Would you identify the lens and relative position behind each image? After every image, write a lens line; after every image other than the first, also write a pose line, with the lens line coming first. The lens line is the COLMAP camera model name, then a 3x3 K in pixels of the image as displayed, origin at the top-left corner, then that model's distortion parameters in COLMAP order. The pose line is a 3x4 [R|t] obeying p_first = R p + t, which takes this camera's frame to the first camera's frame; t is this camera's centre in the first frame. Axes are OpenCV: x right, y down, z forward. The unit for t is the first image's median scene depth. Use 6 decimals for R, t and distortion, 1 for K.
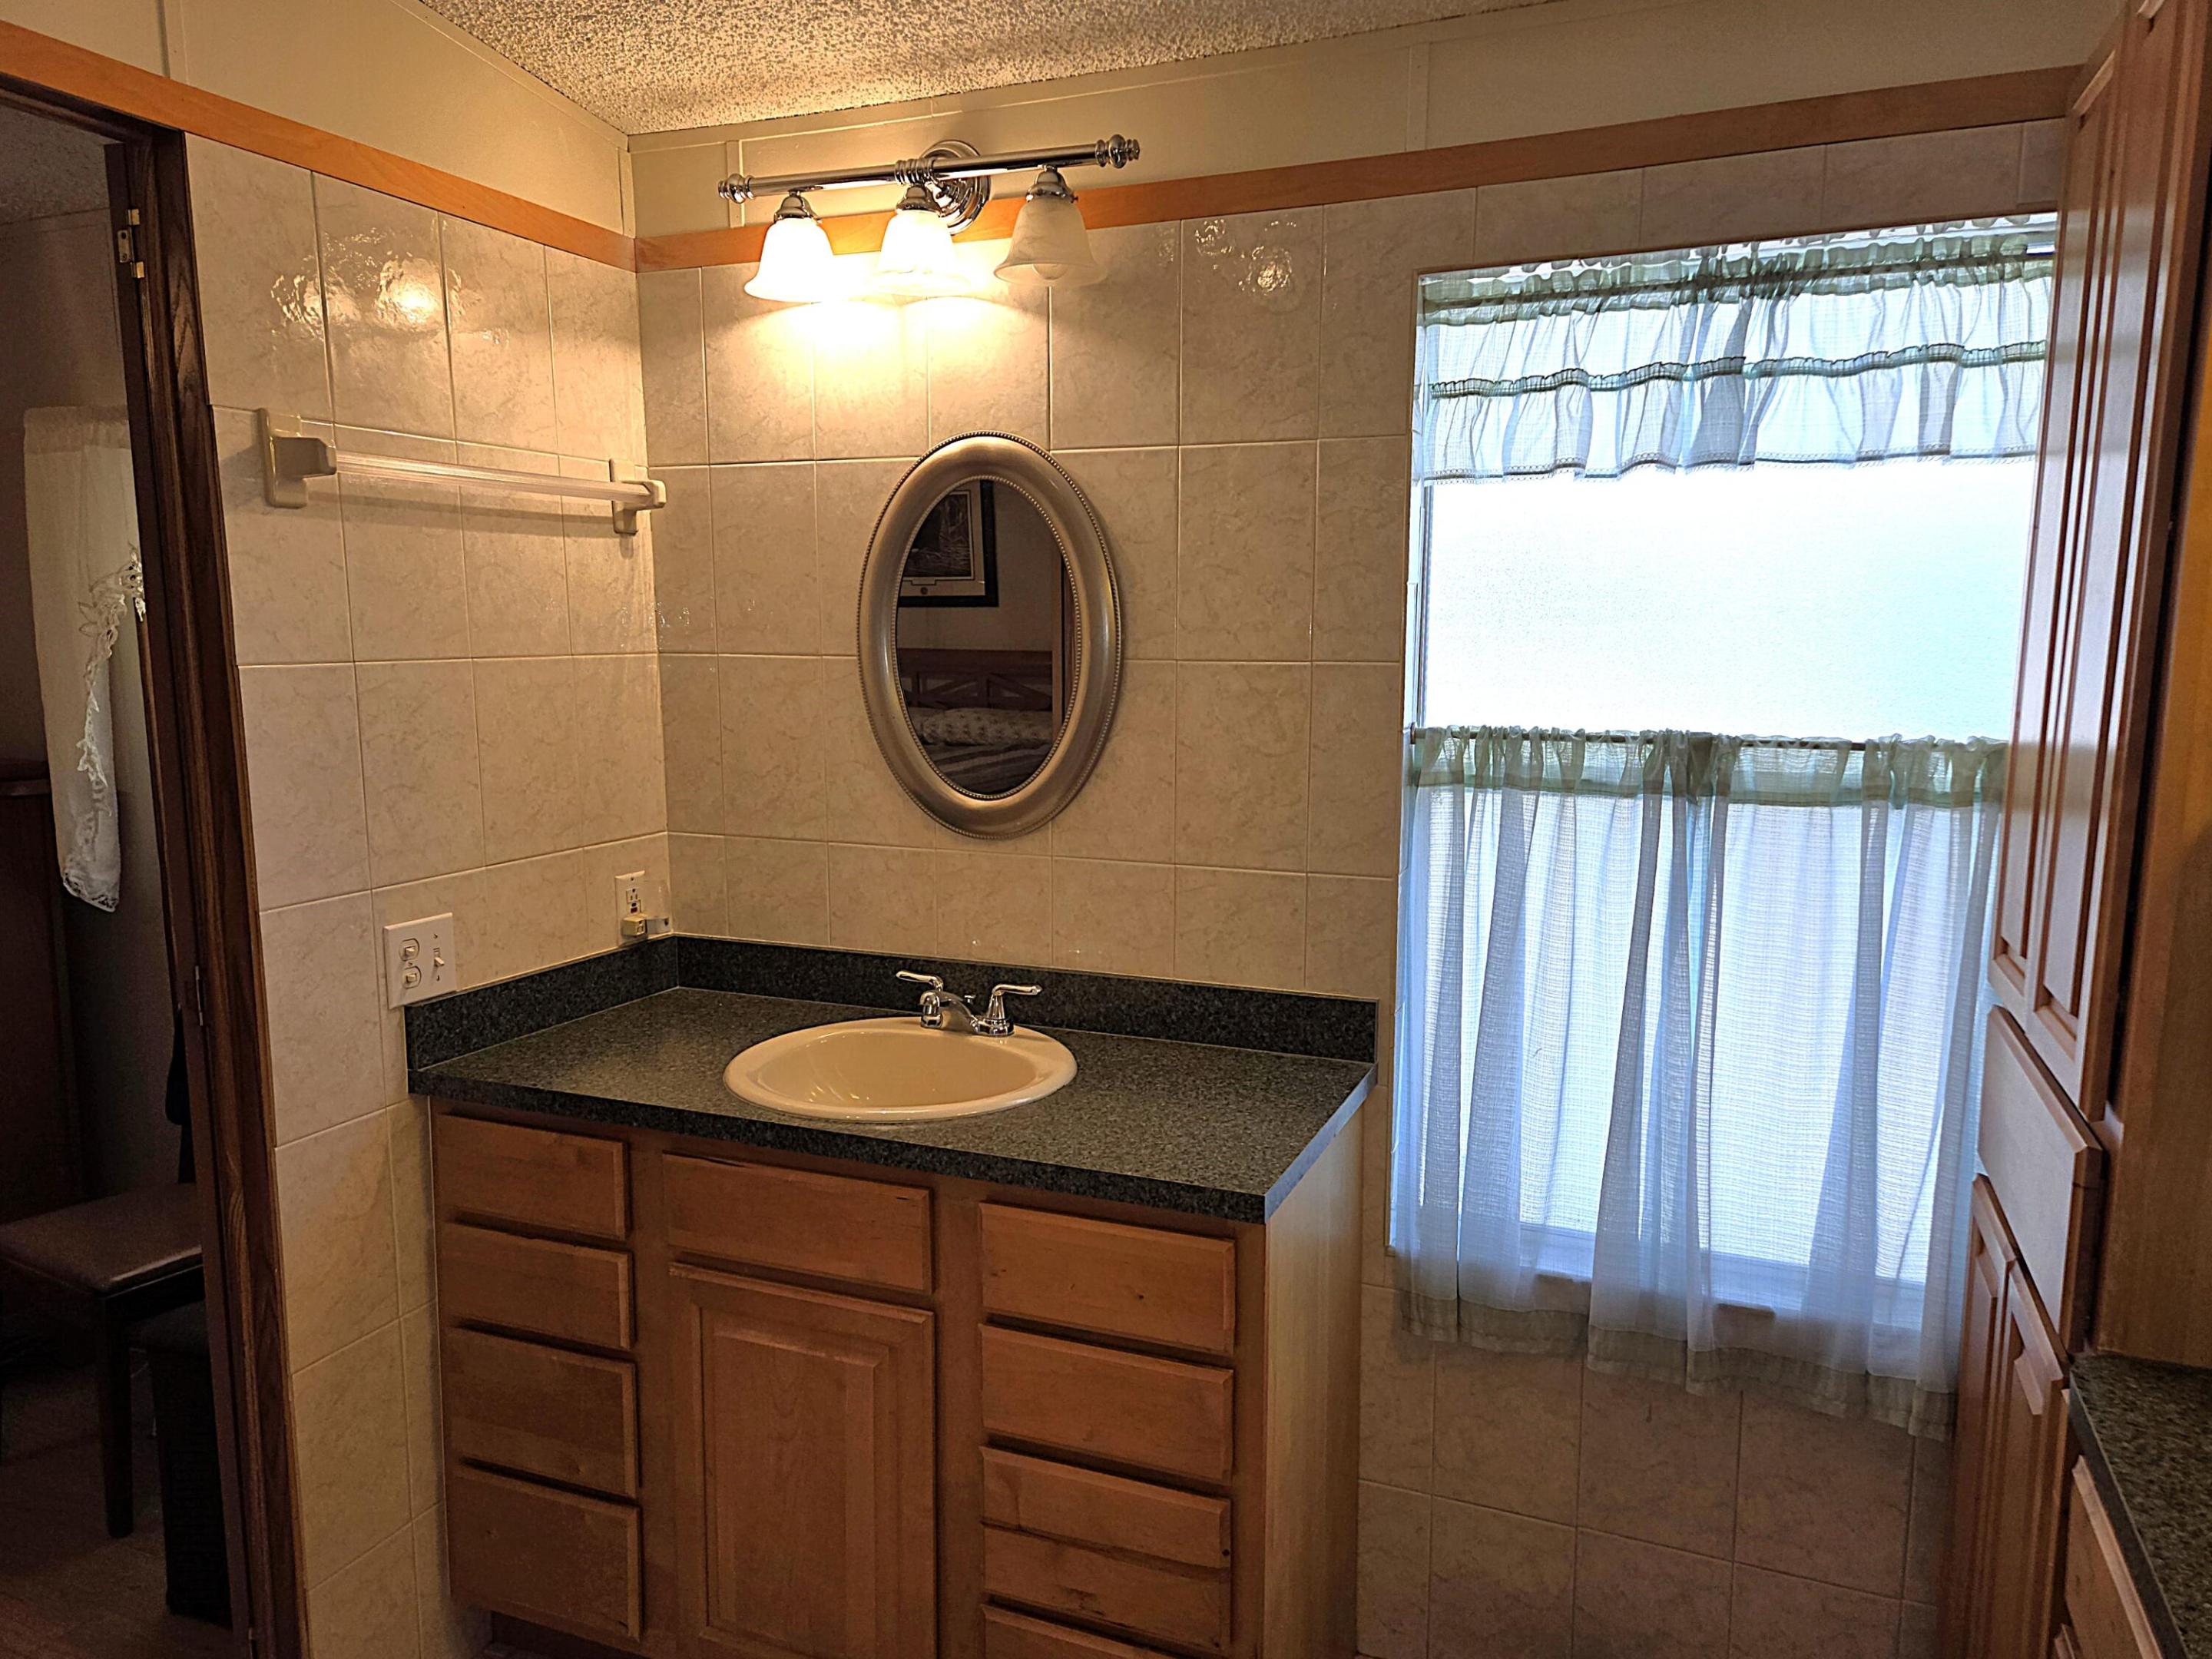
lens RADIAL K [[1533.8, 0, 1131.1], [0, 1533.8, 847.2], [0, 0, 1]] dist [0.083377, -0.060880]
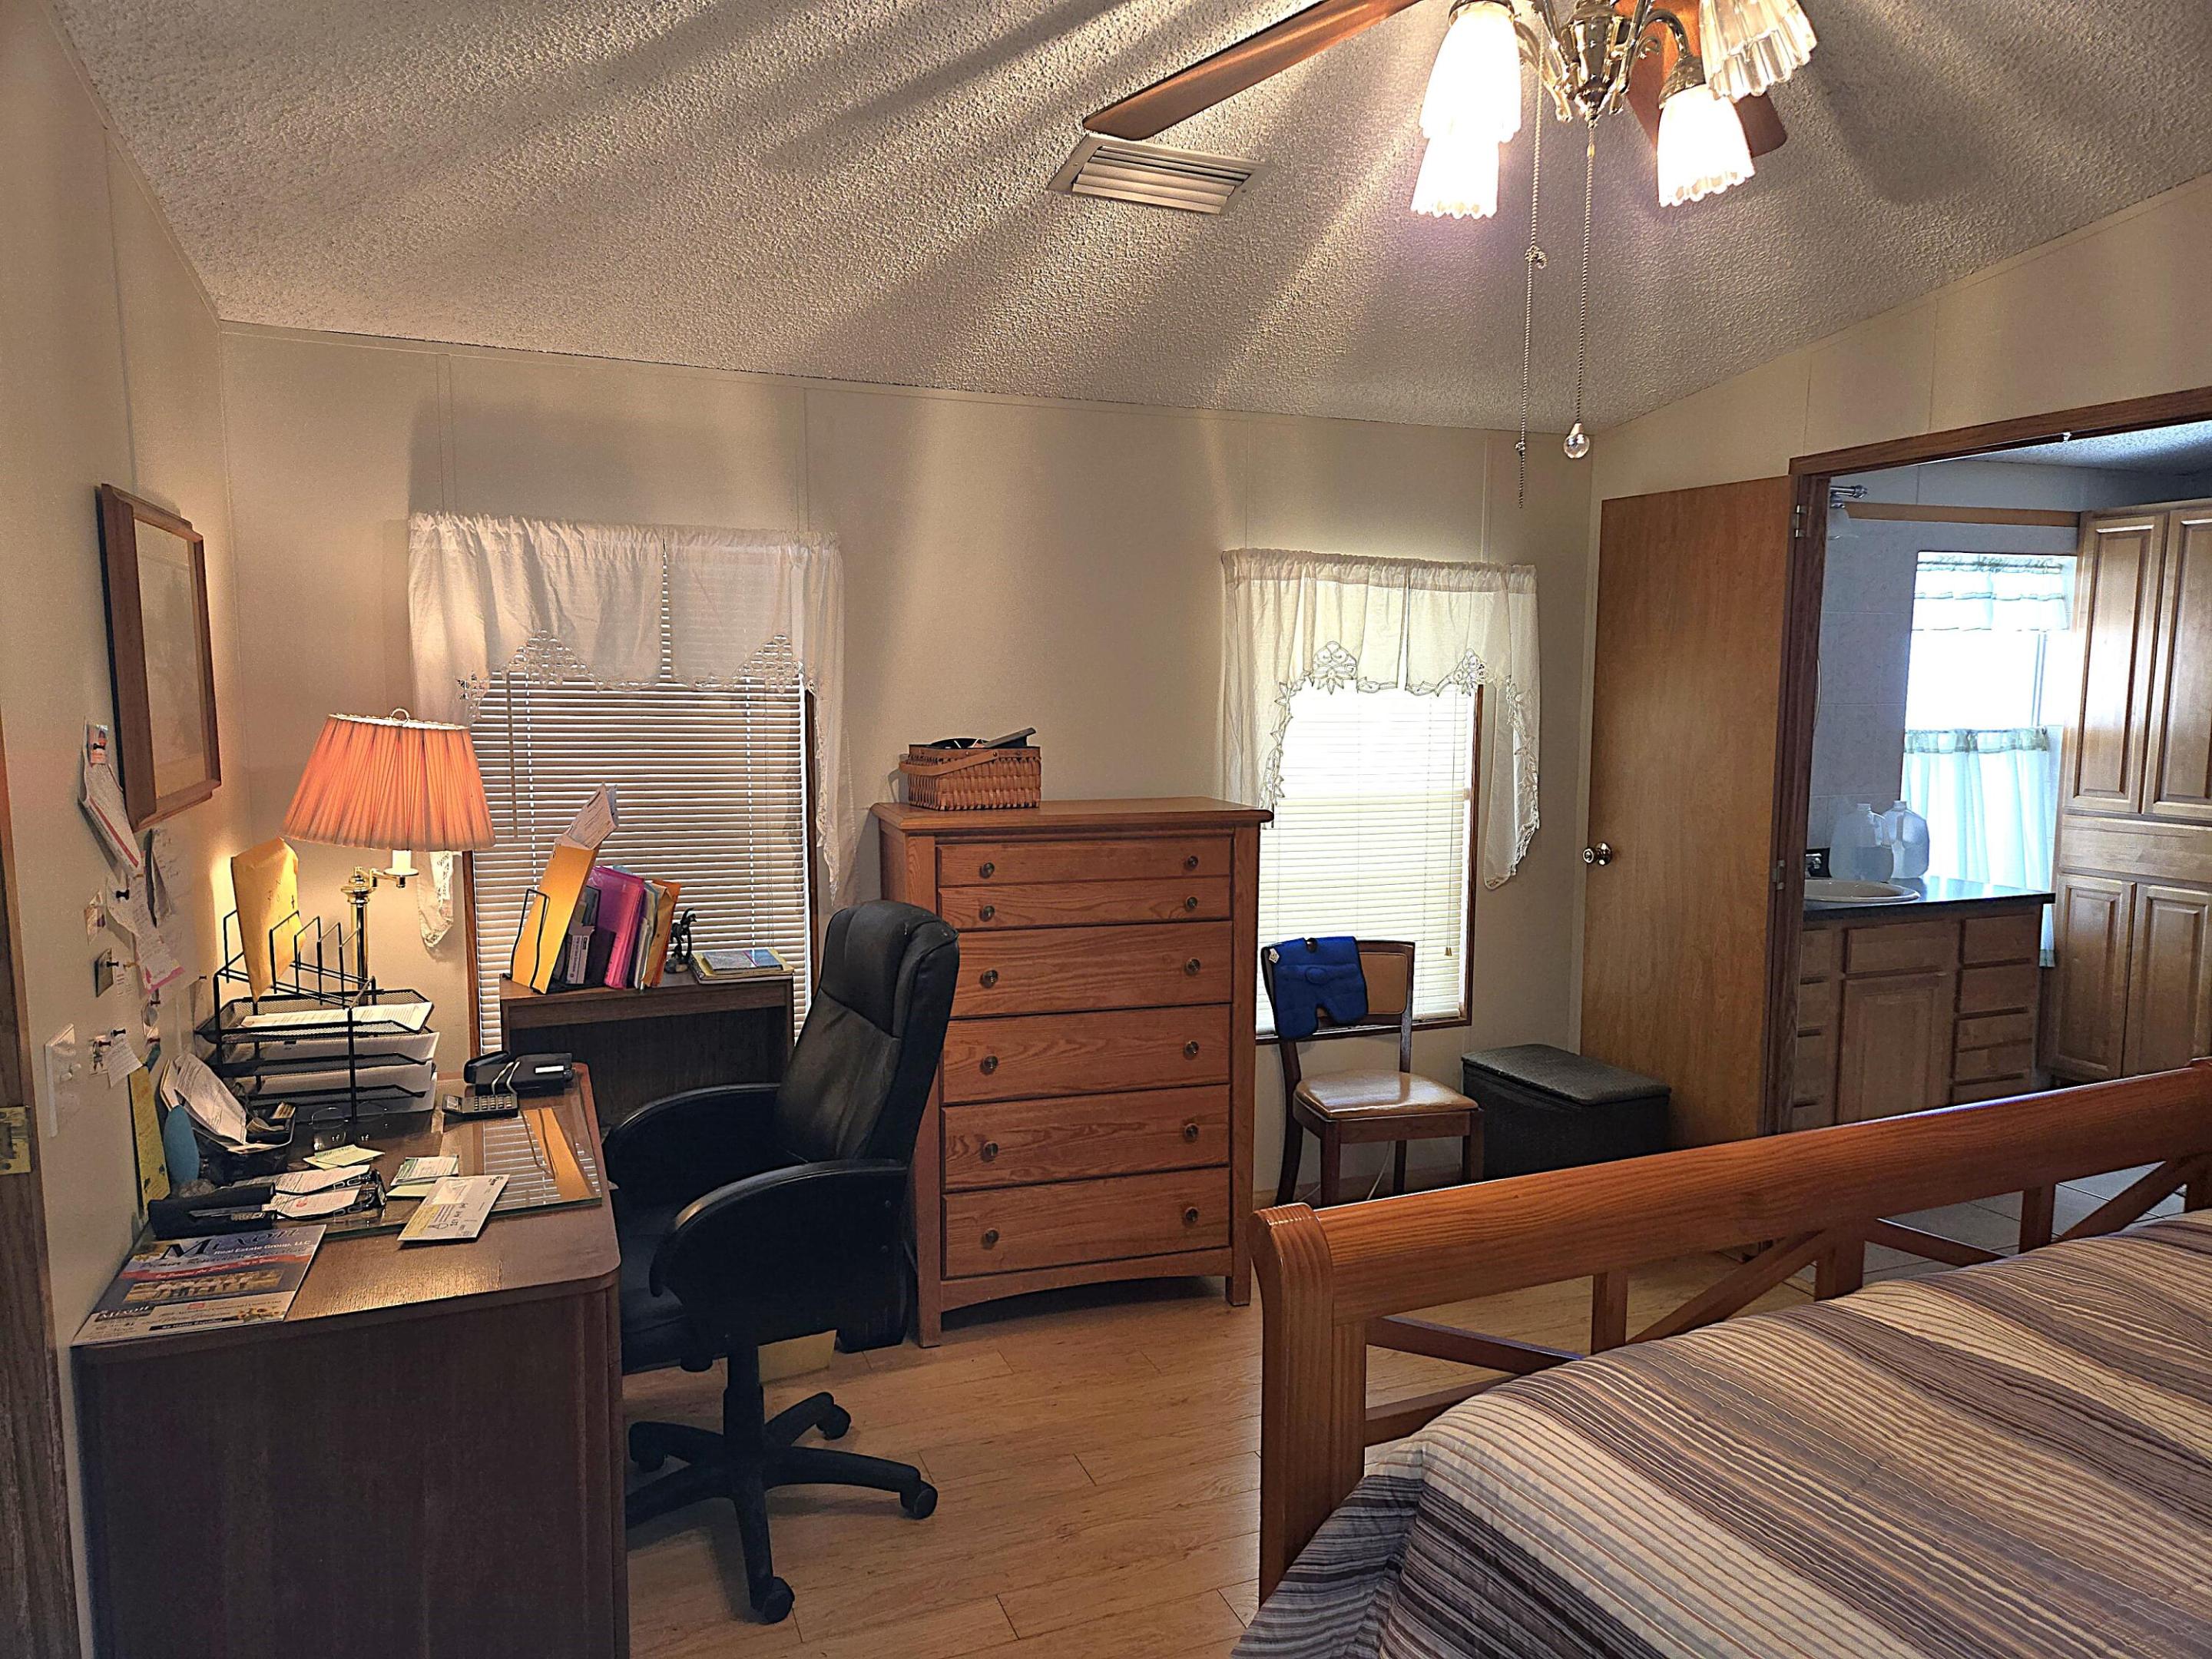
lens RADIAL K [[1466.8, 0, 1126.2], [0, 1466.8, 841.6], [0, 0, 1]] dist [0.081621, -0.067872]
pose [[0.708036, -0.078636, 0.701784, -2.400015], [0.098032, 0.995104, 0.012598, -0.053112], [-0.699339, 0.059877, 0.712278, 0.188819]]
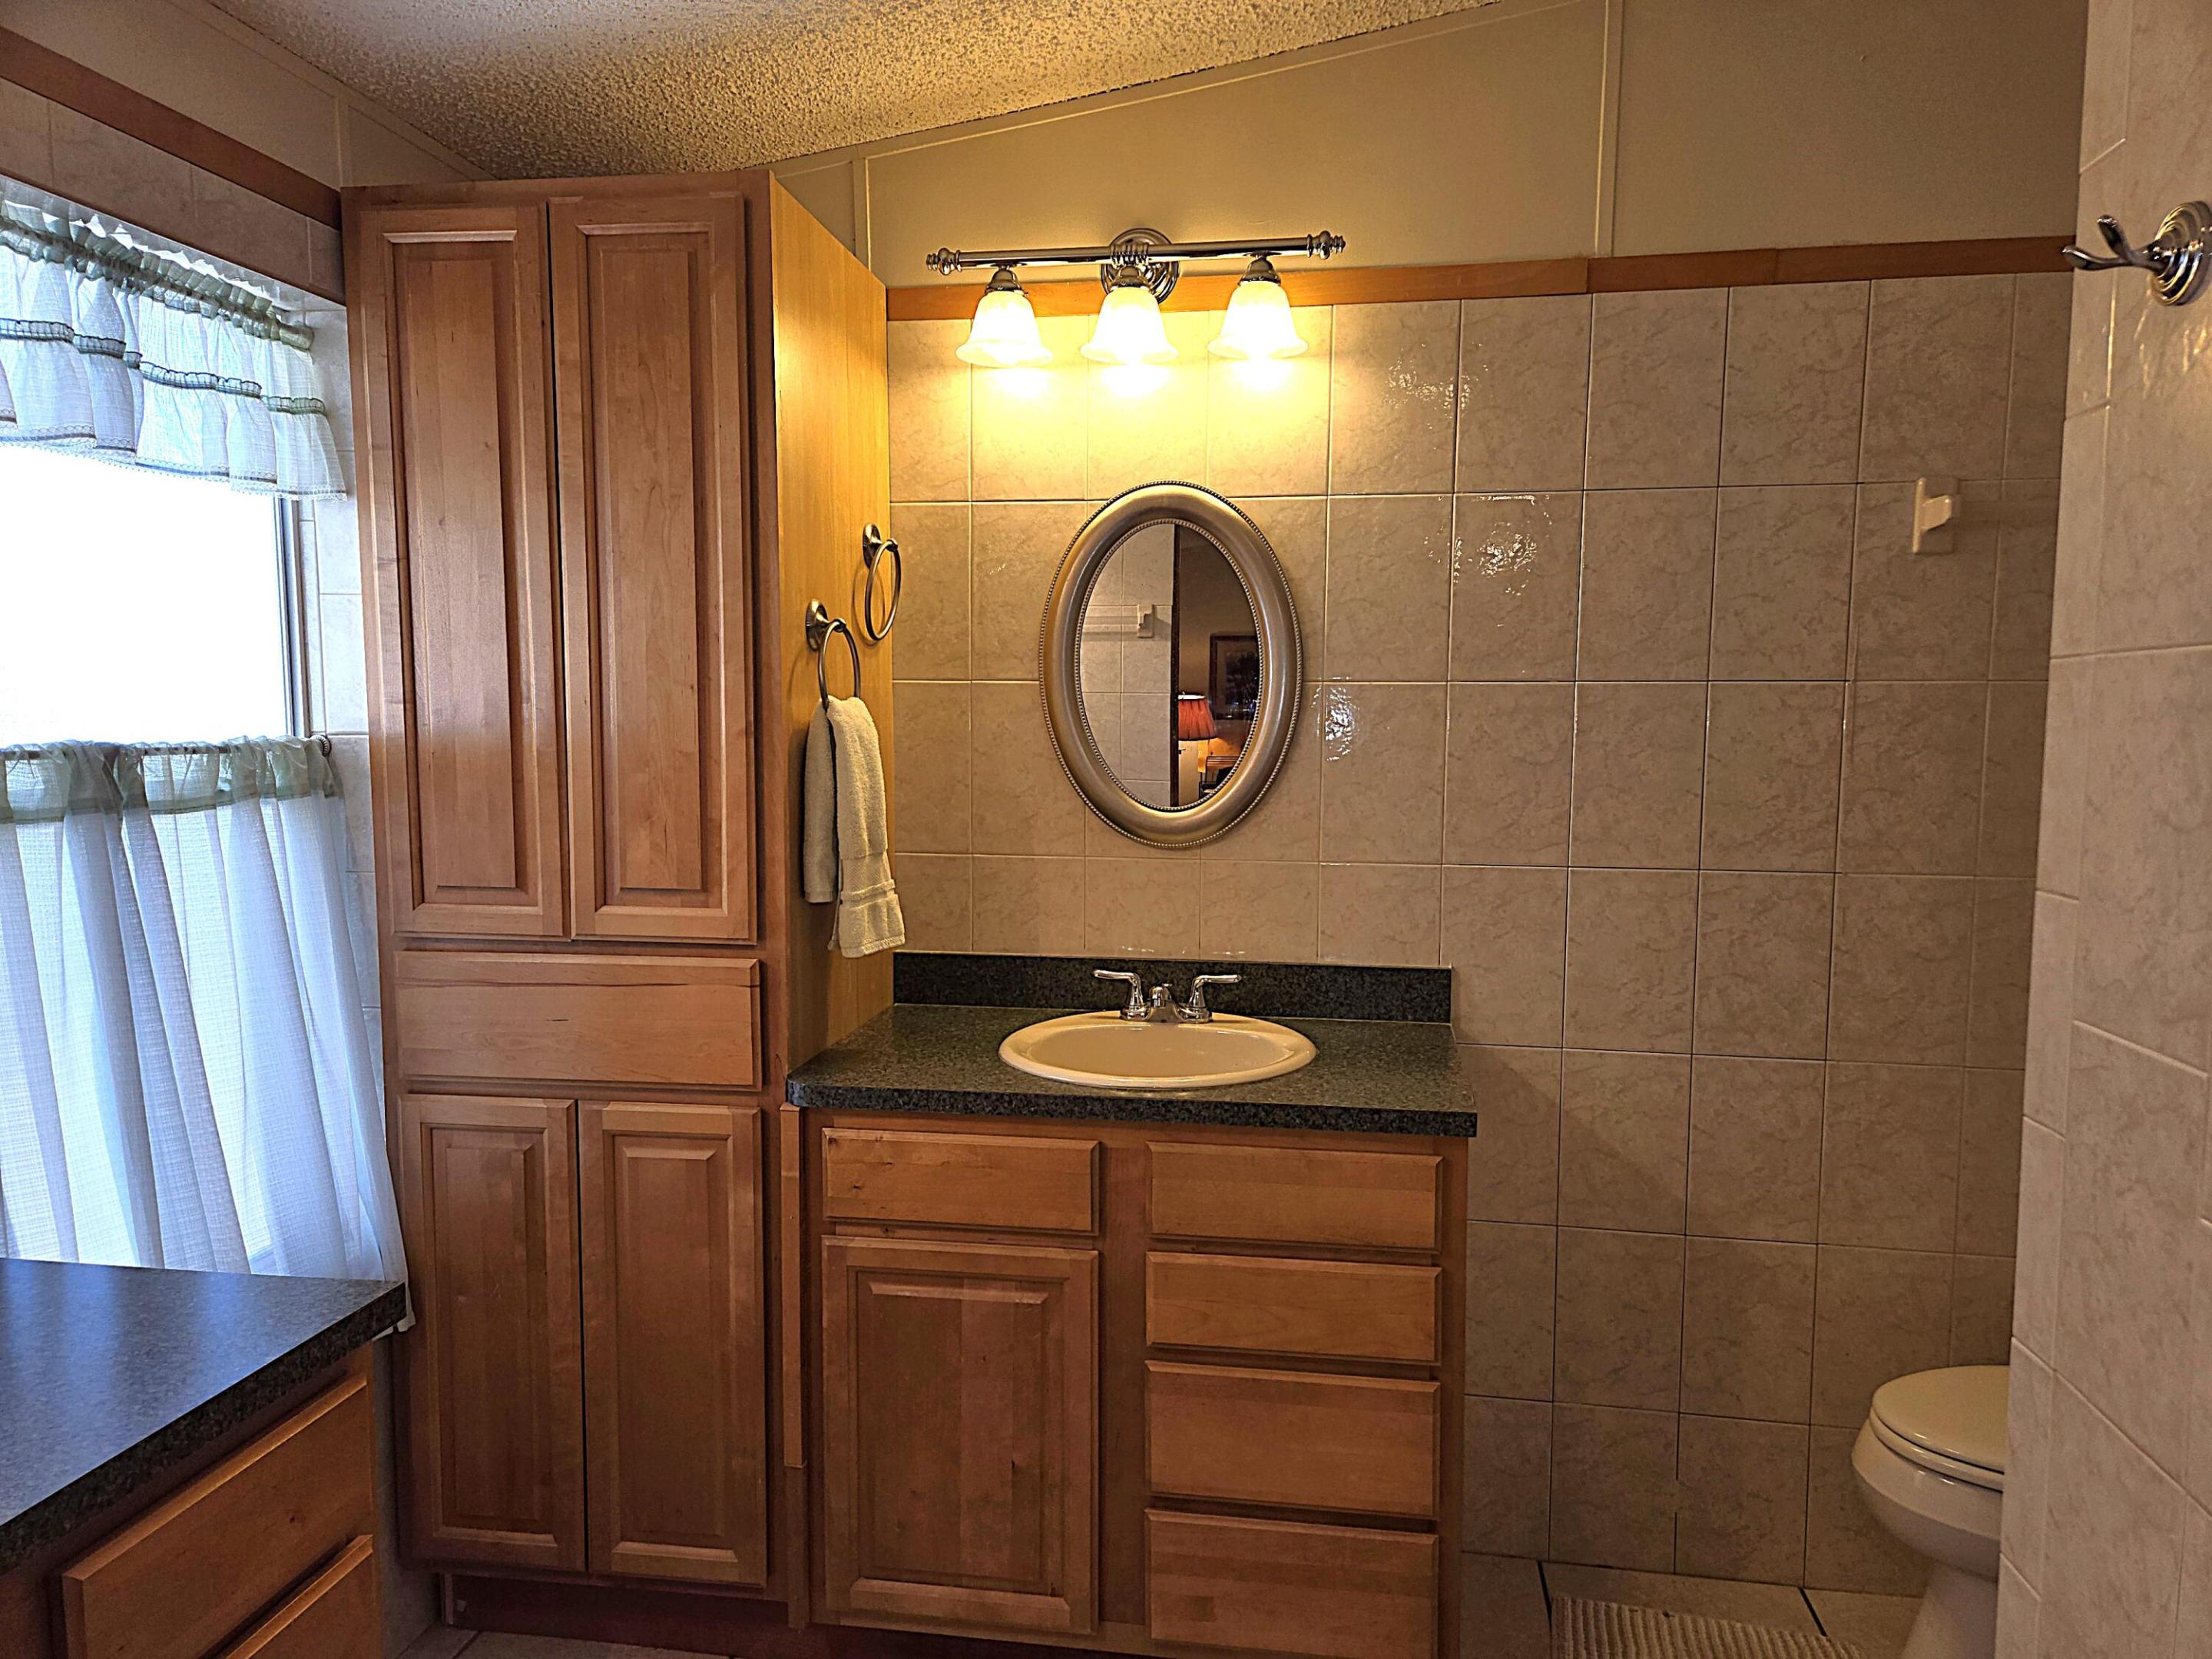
lens RADIAL K [[1466.3, 0, 1116.1], [0, 1466.3, 849.6], [0, 0, 1]] dist [0.089142, -0.076649]
pose [[-0.229864, -0.097474, 0.968329, -0.607948], [0.134200, 0.982292, 0.130736, -0.046590], [-0.963926, 0.160001, -0.212713, 0.609088]]
